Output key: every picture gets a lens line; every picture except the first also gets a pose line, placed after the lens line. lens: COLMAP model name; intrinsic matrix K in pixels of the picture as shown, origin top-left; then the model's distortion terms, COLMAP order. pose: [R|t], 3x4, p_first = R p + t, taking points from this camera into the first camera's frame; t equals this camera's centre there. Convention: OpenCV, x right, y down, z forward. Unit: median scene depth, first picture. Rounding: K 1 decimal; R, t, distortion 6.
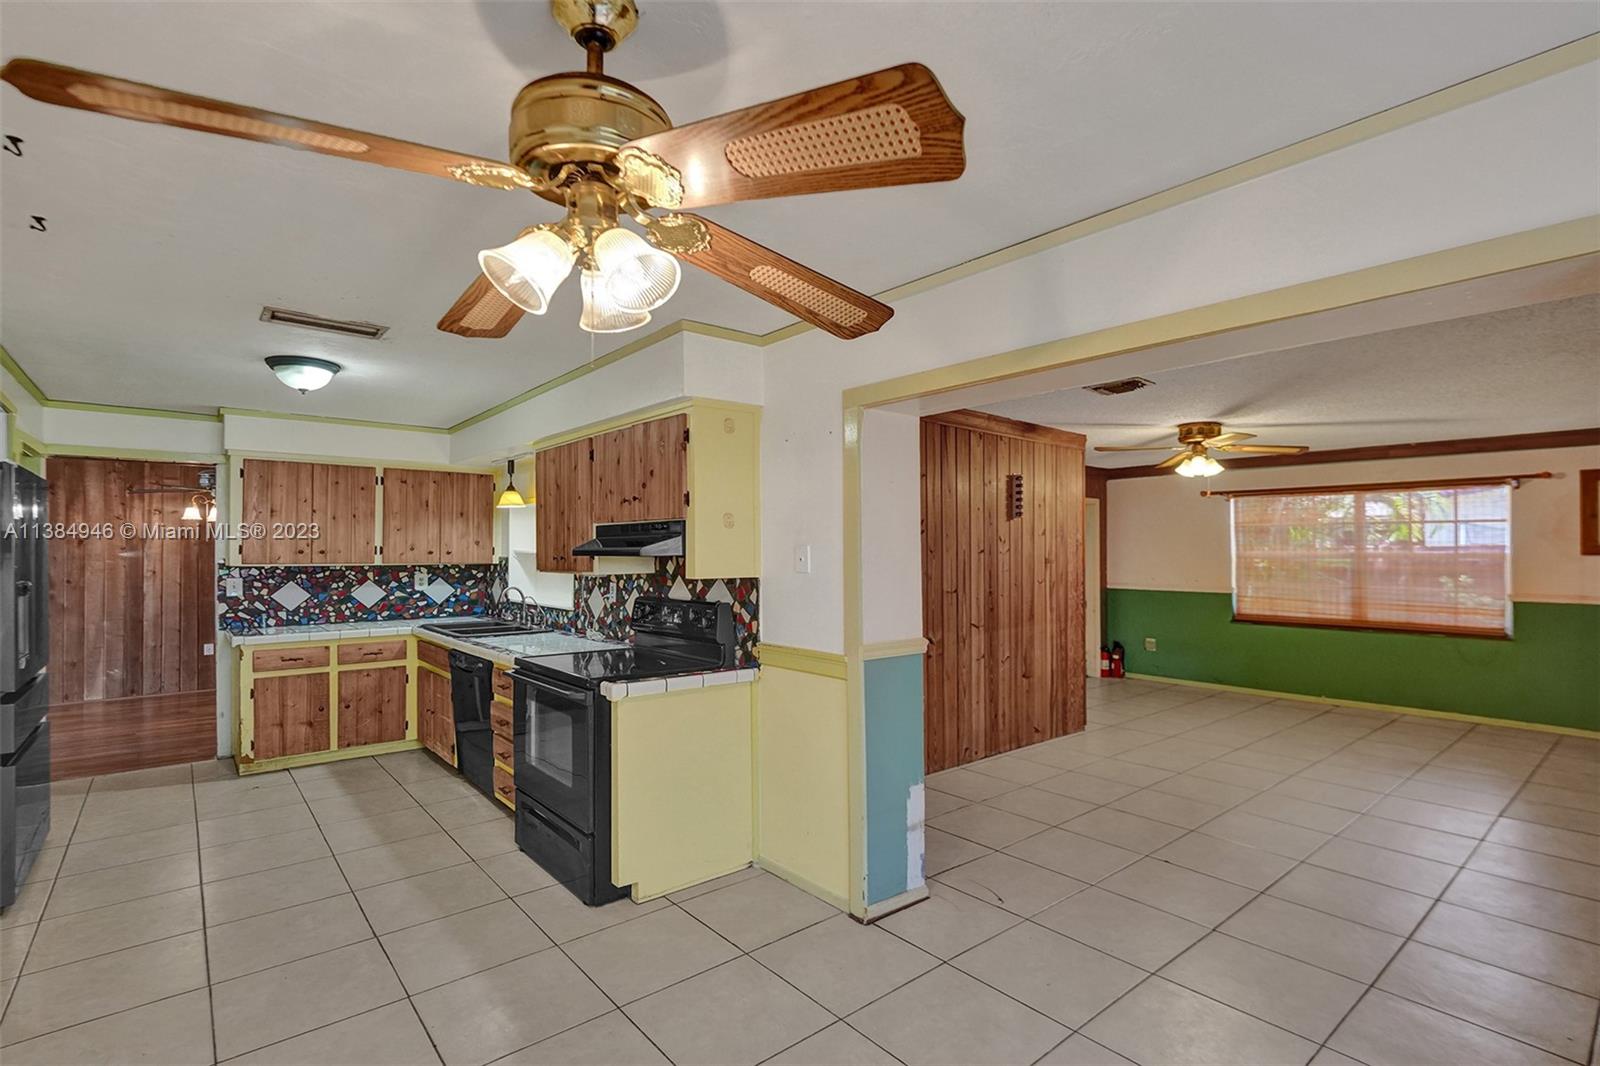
lens RADIAL K [[760.2, 0, 795.9], [0, 760.2, 541.6], [0, 0, 1]] dist [-0.001095, -0.000779]
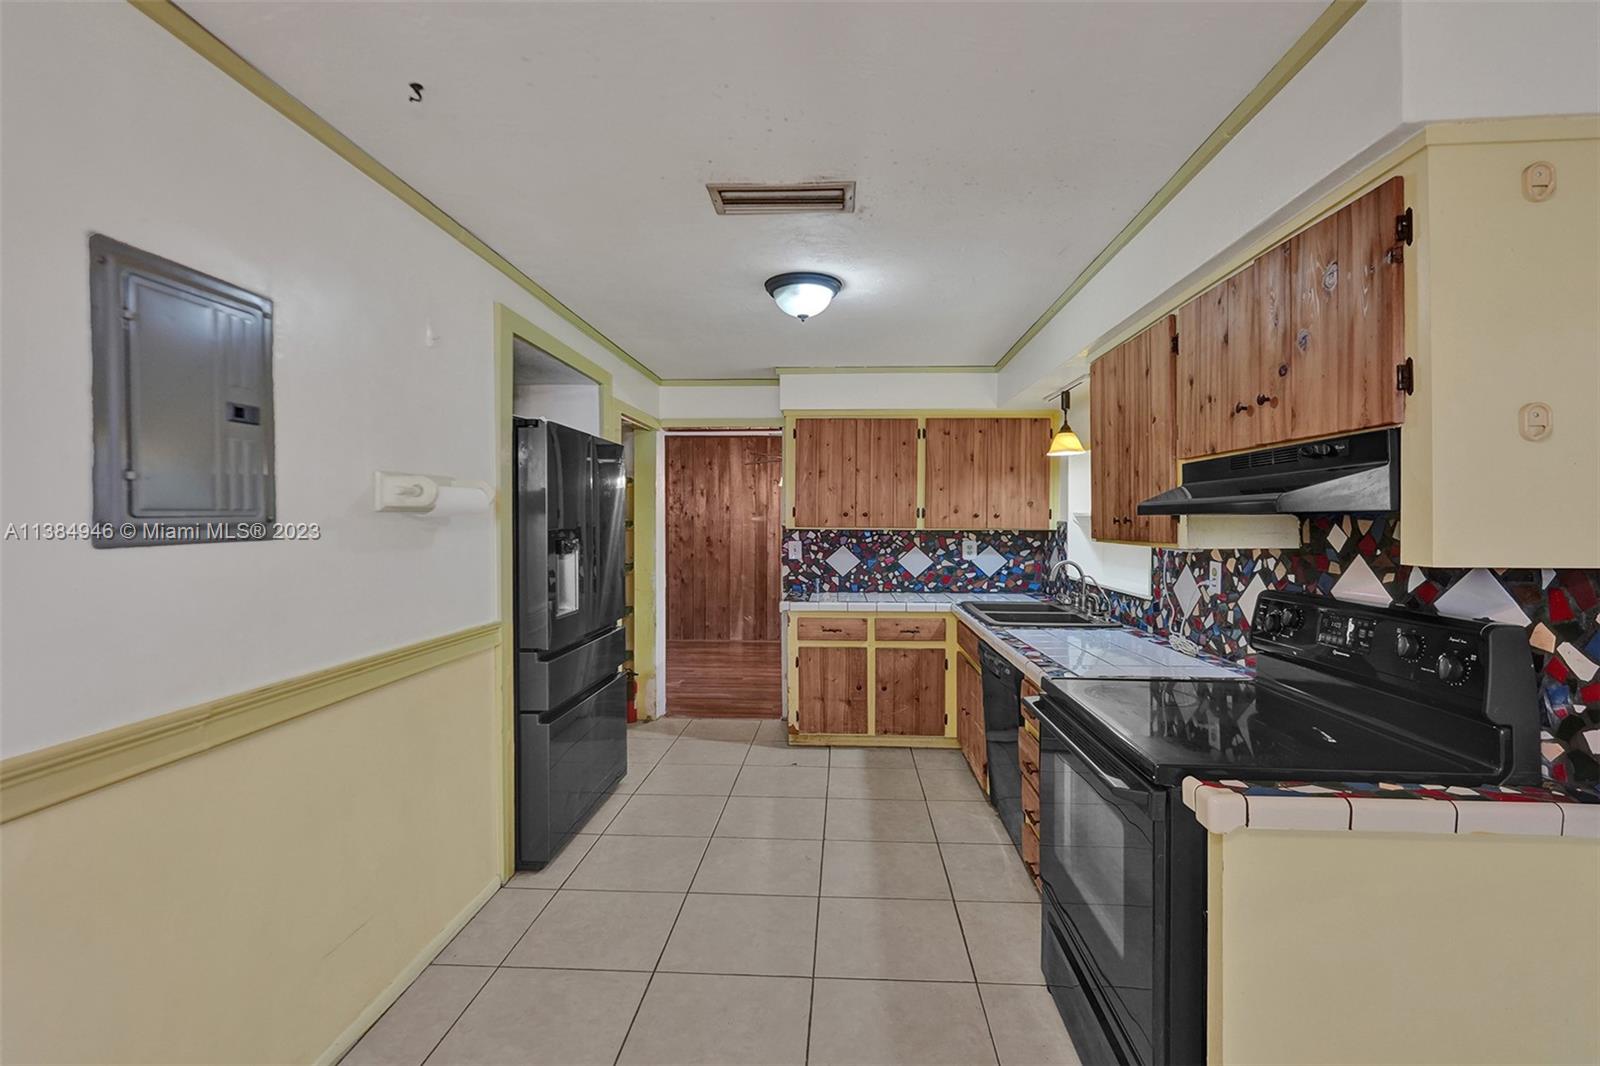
lens RADIAL K [[750.2, 0, 804.0], [0, 750.2, 523.3], [0, 0, 1]] dist [-0.001949, -0.000658]
pose [[0.736872, 0.005807, -0.676007, -0.066466], [0.005244, 0.999884, 0.014305, 0.010901], [0.676011, -0.014086, 0.736756, 0.286539]]
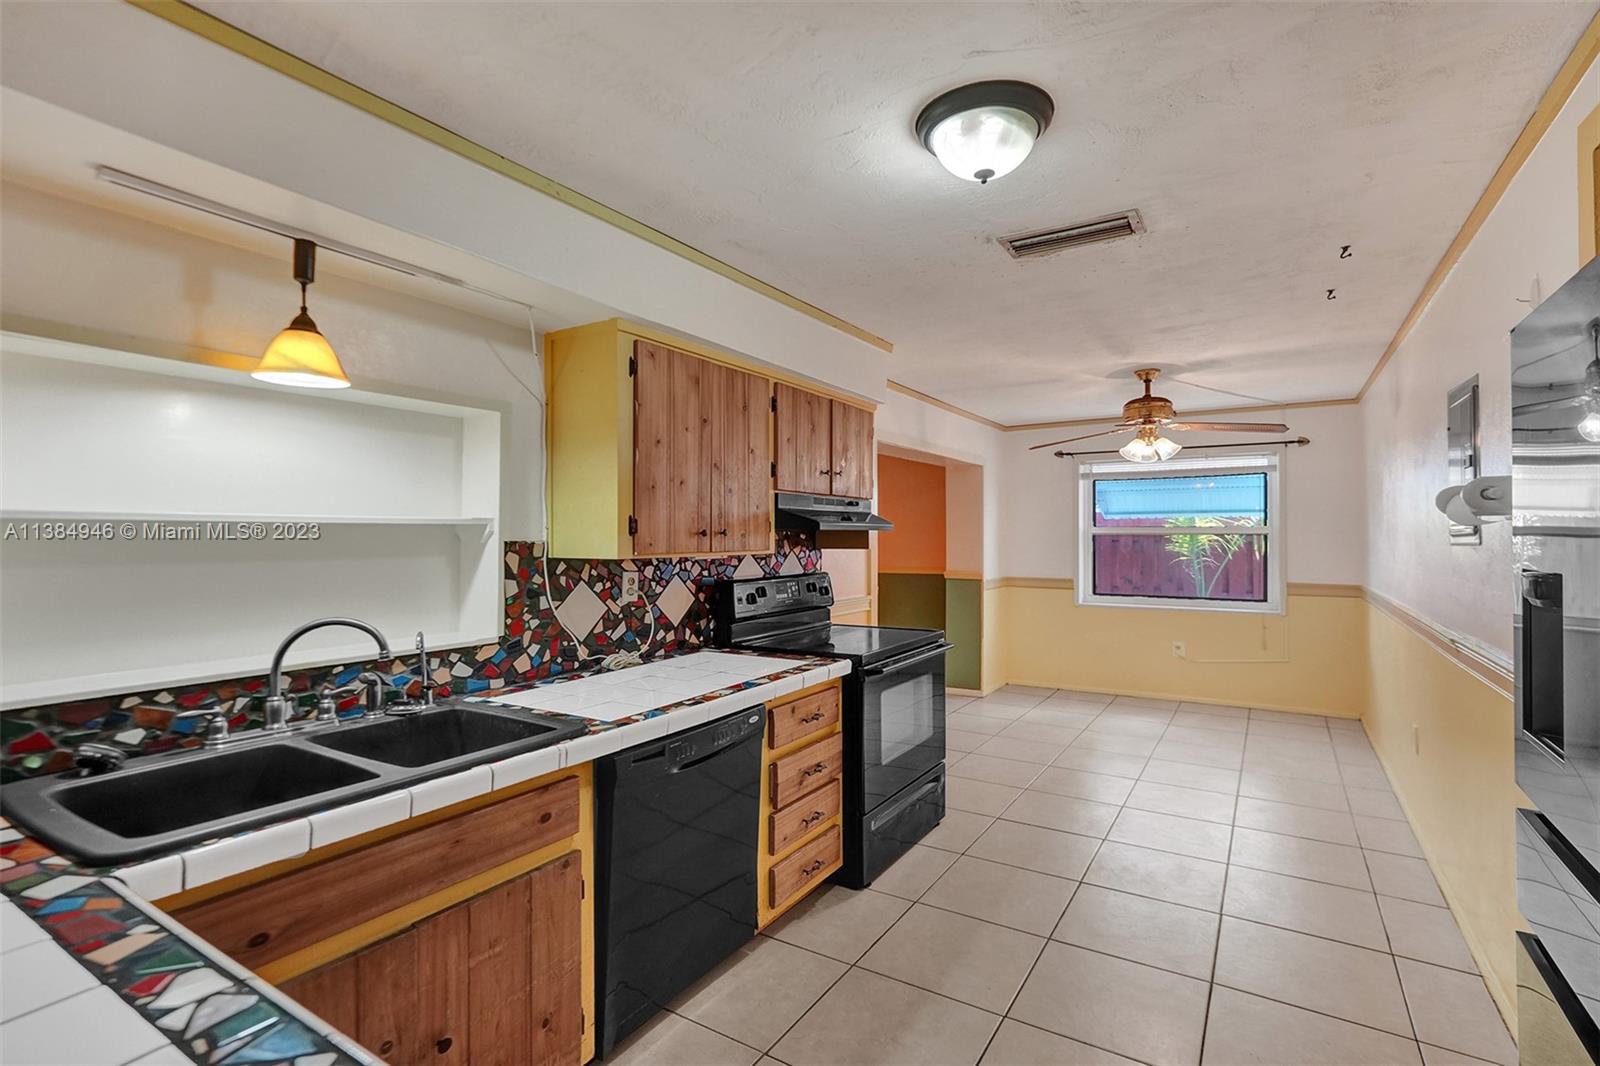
lens RADIAL K [[750.2, 0, 804.0], [0, 750.2, 523.3], [0, 0, 1]] dist [-0.001949, -0.000658]
pose [[-0.315540, 0.020264, 0.948696, -0.768203], [-0.008042, 0.999679, -0.024028, 0.022925], [-0.948878, -0.015212, -0.315276, 0.912563]]
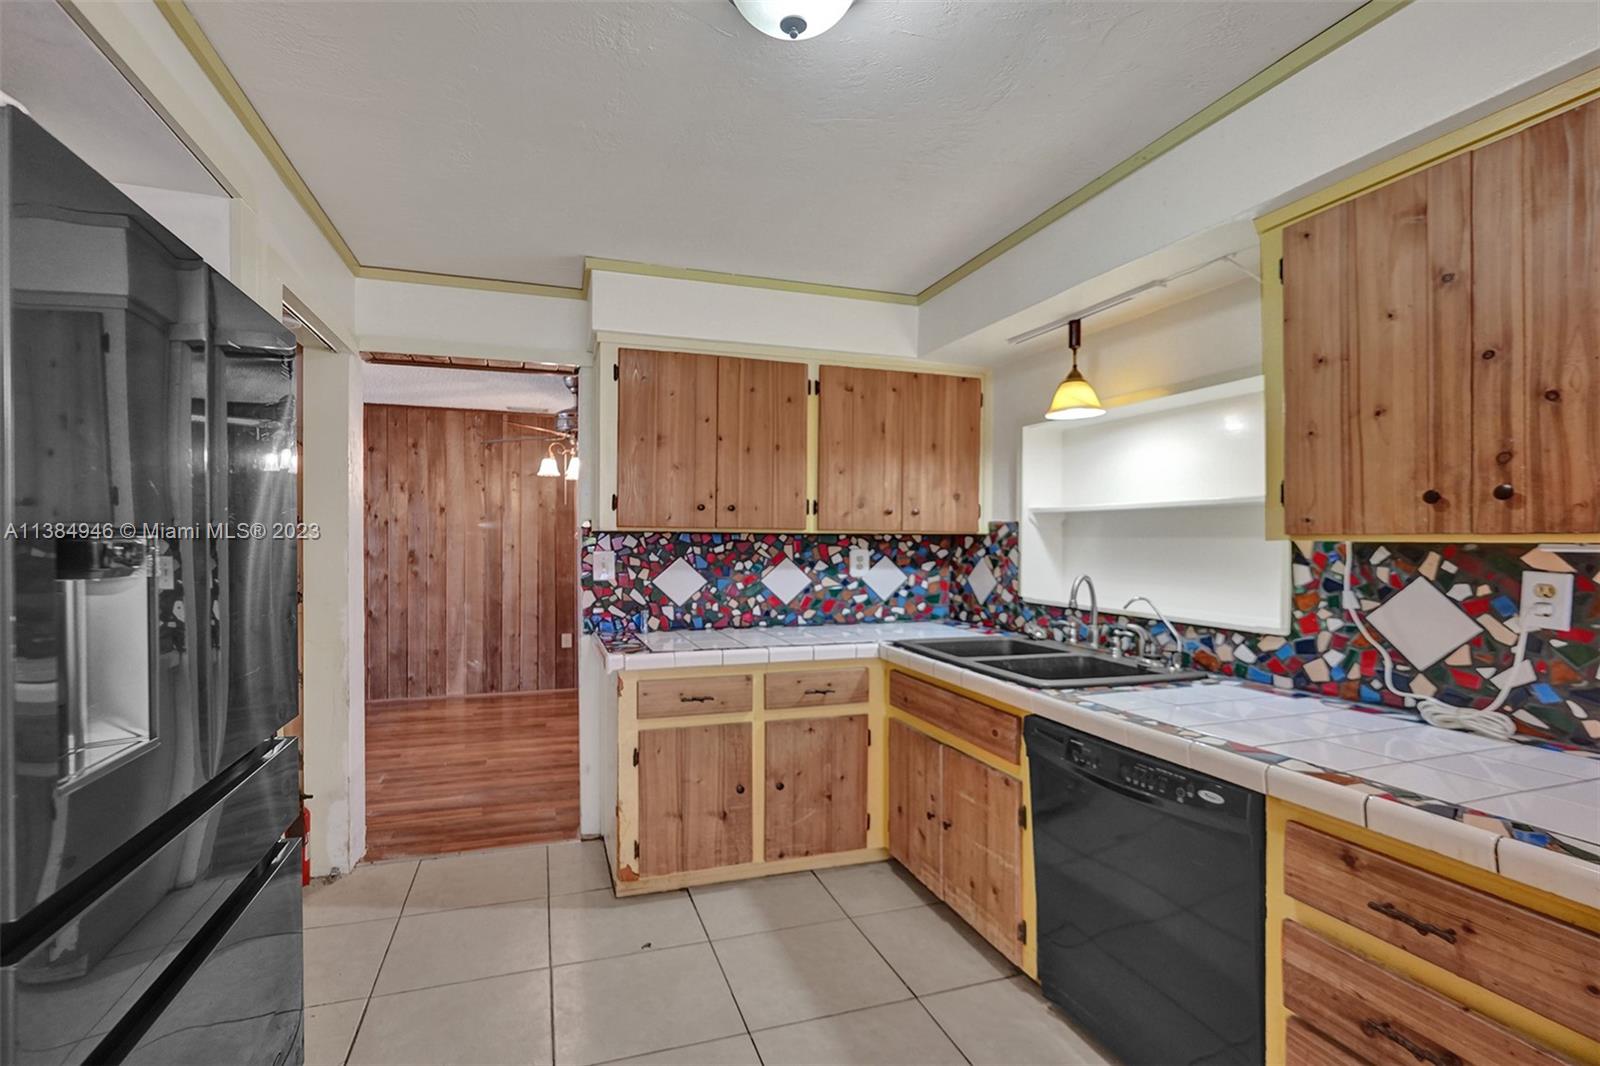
lens RADIAL K [[760.2, 0, 795.9], [0, 760.2, 541.6], [0, 0, 1]] dist [-0.001095, -0.000779]
pose [[0.935413, 0.007541, -0.353476, -0.376358], [-0.001791, 0.999861, 0.016589, 0.029910], [0.353551, -0.014885, 0.935297, 0.478930]]
